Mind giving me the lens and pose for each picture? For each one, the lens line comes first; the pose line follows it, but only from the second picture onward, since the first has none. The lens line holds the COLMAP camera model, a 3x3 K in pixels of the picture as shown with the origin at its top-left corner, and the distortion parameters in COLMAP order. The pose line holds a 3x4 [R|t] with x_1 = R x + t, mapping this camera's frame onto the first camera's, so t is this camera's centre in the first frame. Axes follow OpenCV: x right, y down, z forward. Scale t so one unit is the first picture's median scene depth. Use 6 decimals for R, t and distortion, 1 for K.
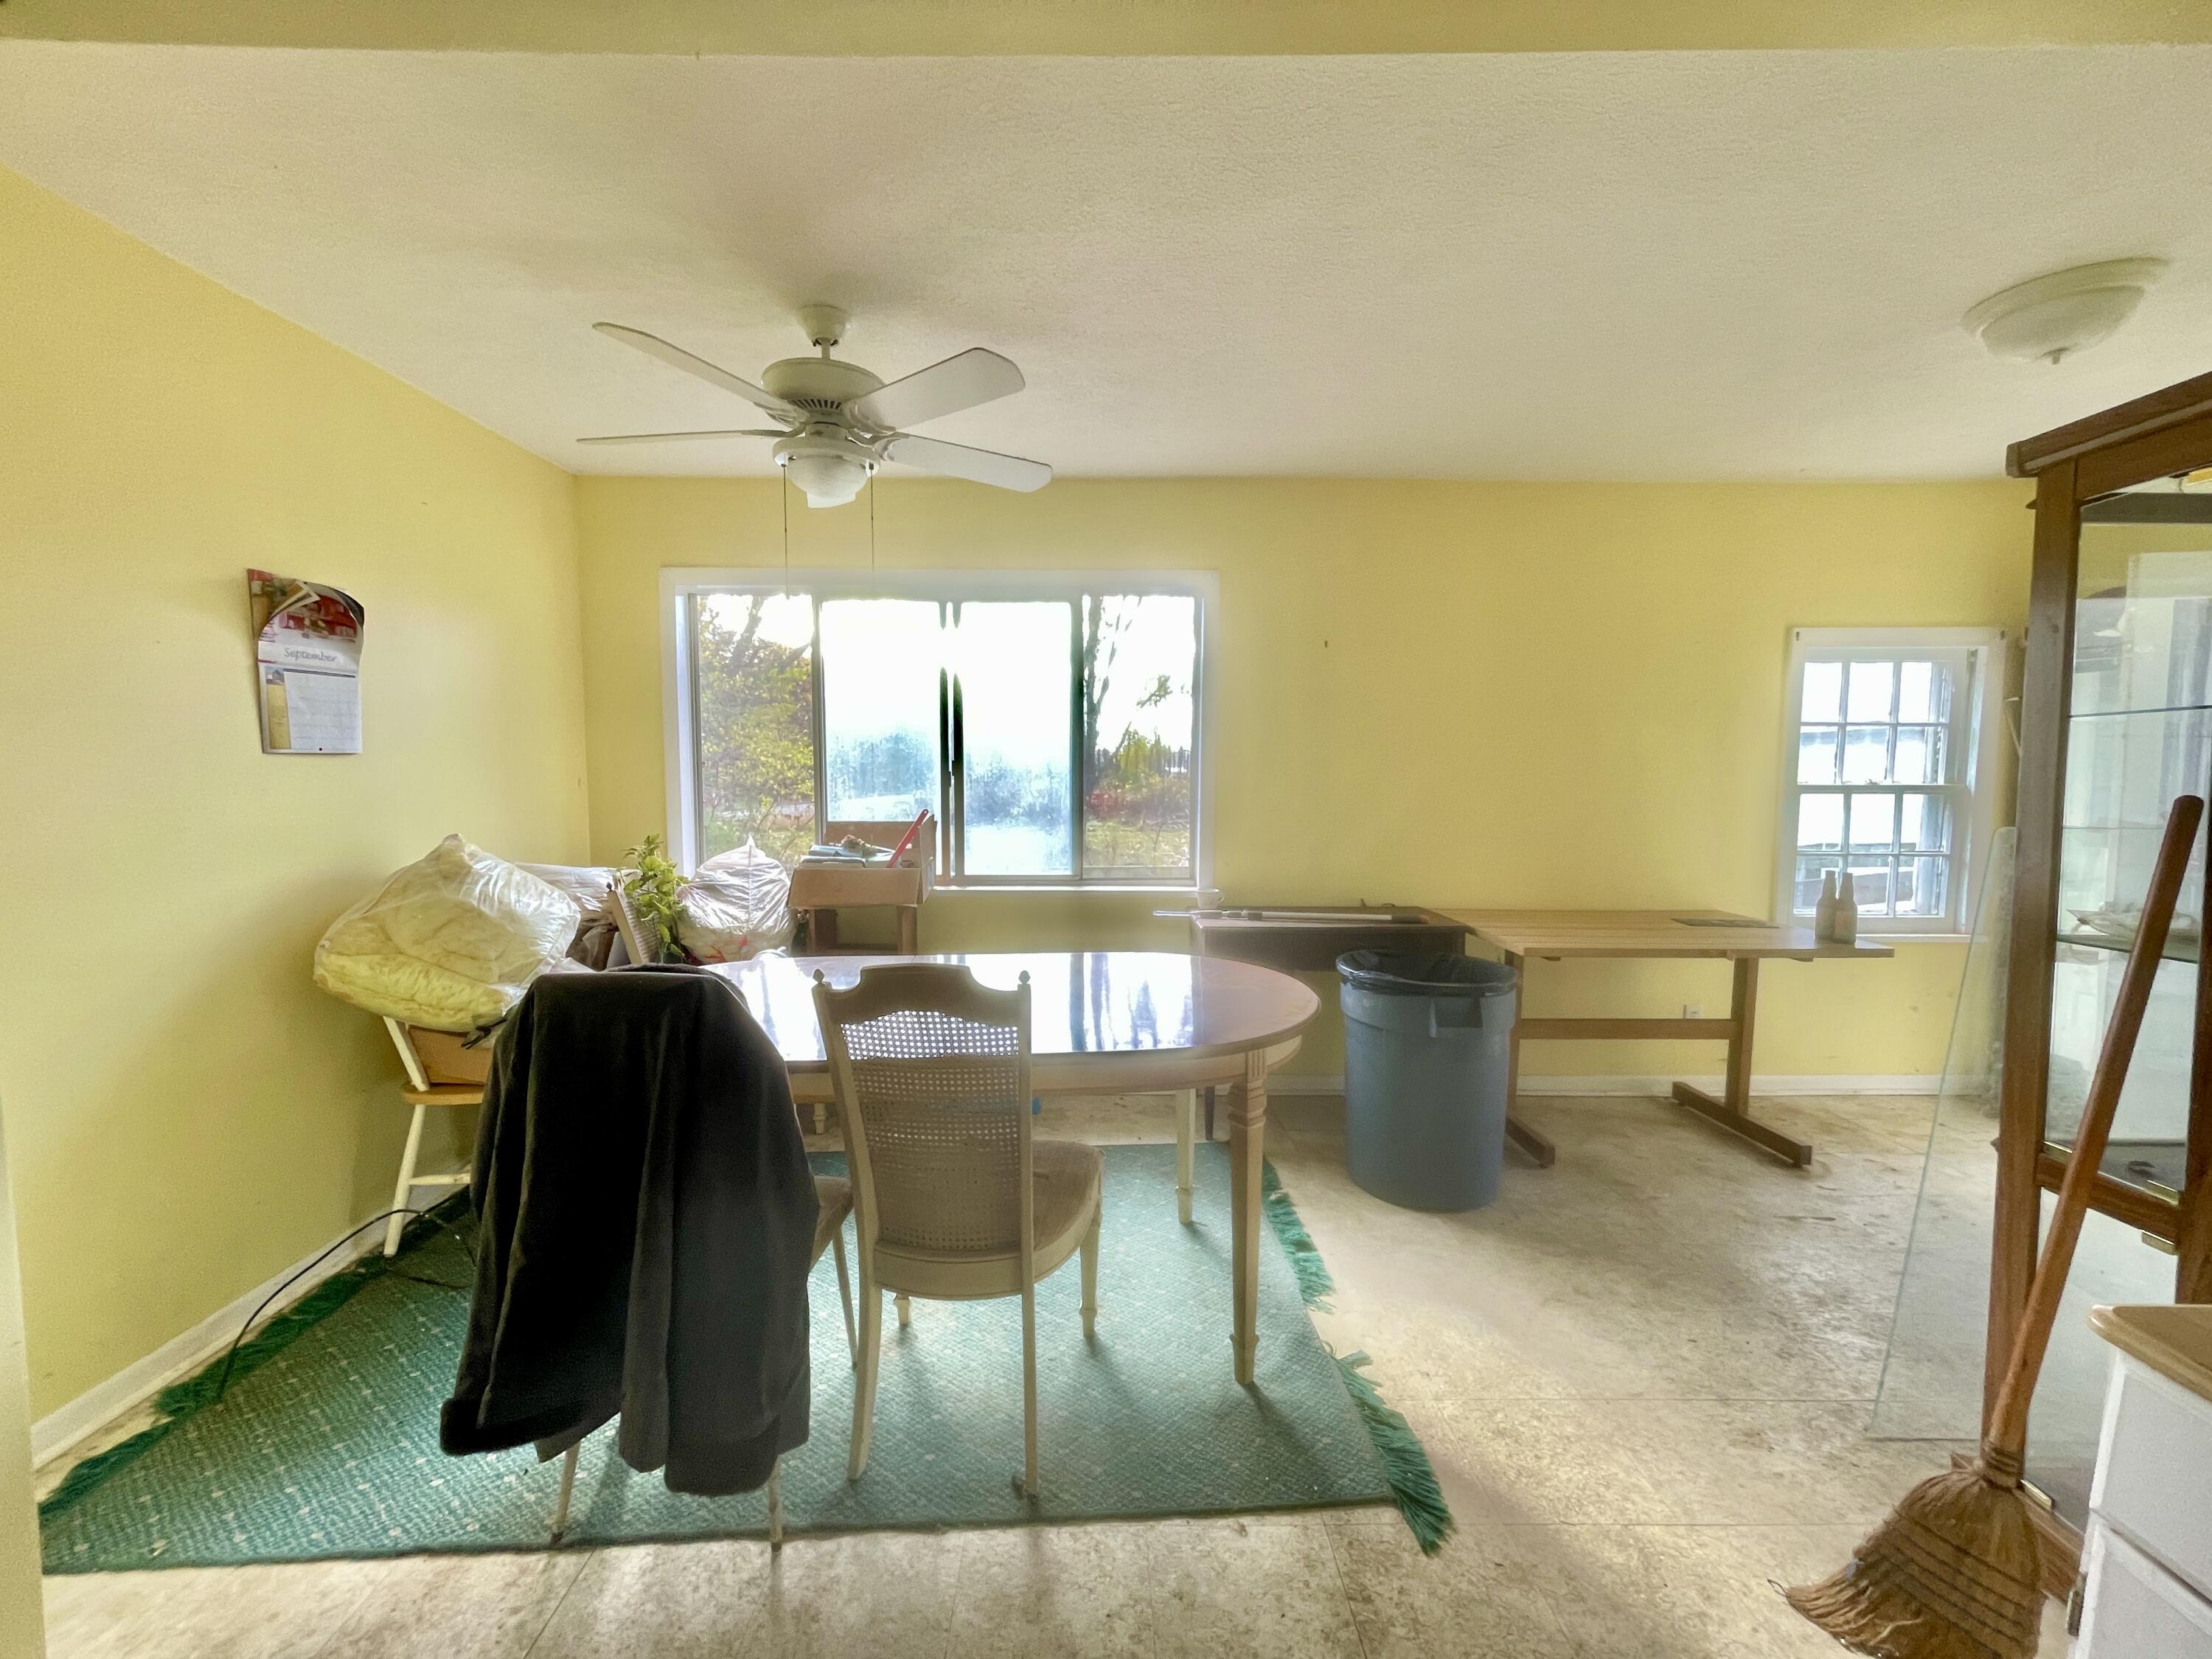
lens RADIAL K [[905.9, 0, 1085.9], [0, 905.9, 839.5], [0, 0, 1]] dist [0.002114, 0.000398]
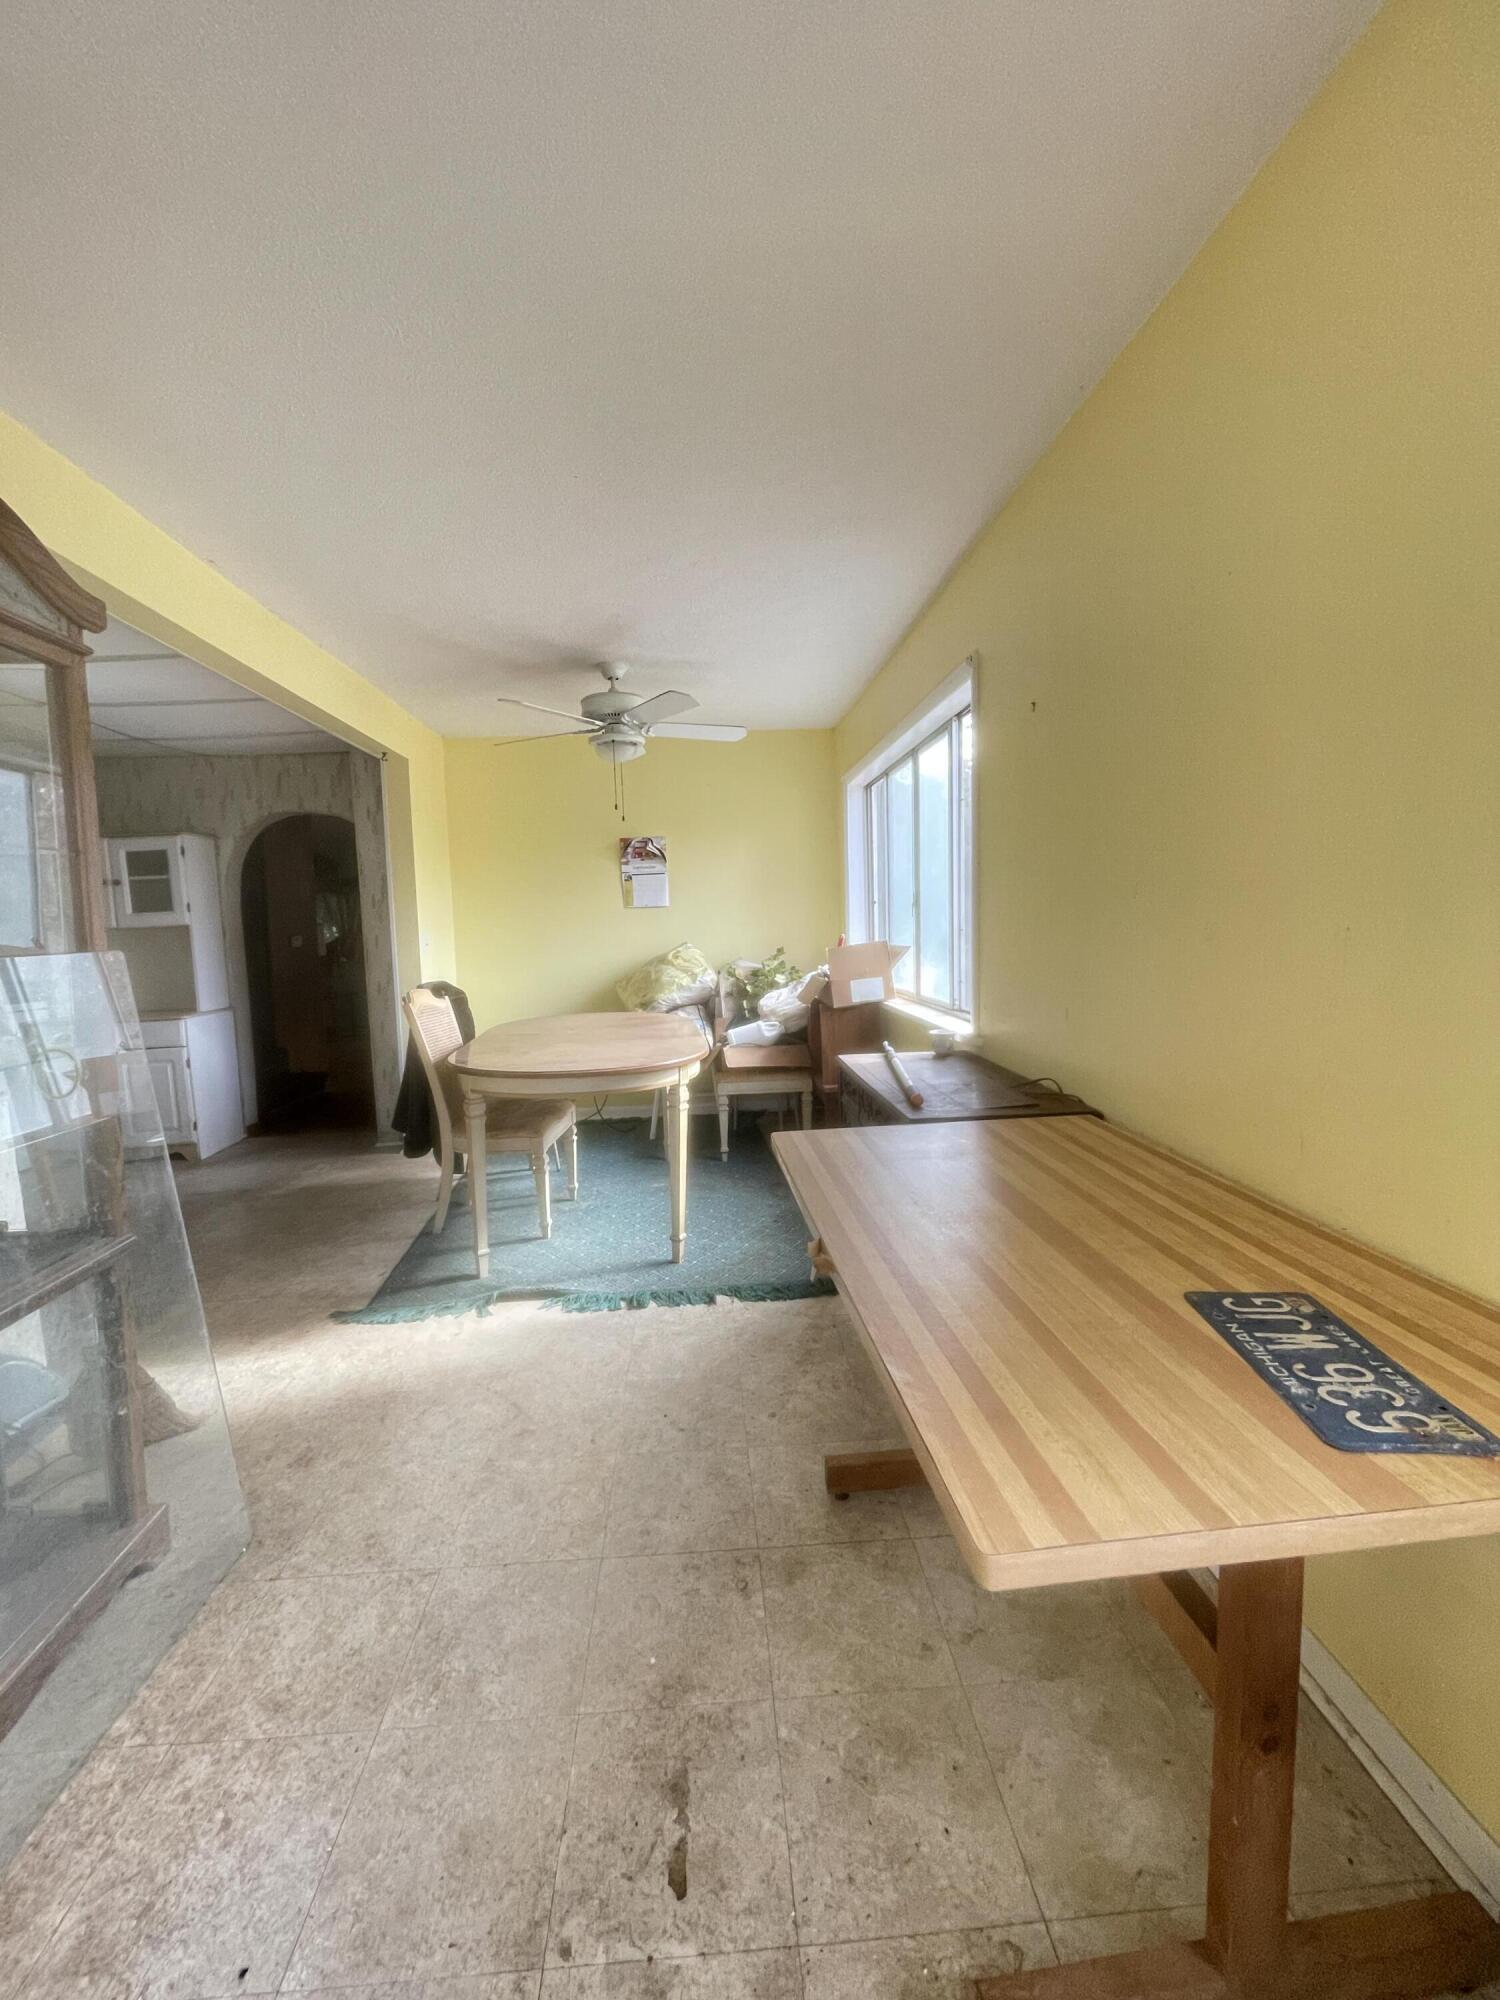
lens RADIAL K [[819.1, 0, 750.0], [0, 819.1, 1000.0], [0, 0, 1]] dist [0.002114, 0.000398]
pose [[0.047064, 0.094795, -0.994384, 1.817017], [-0.039511, 0.994884, 0.092973, -0.080838], [0.998110, 0.034913, 0.050569, 1.536609]]
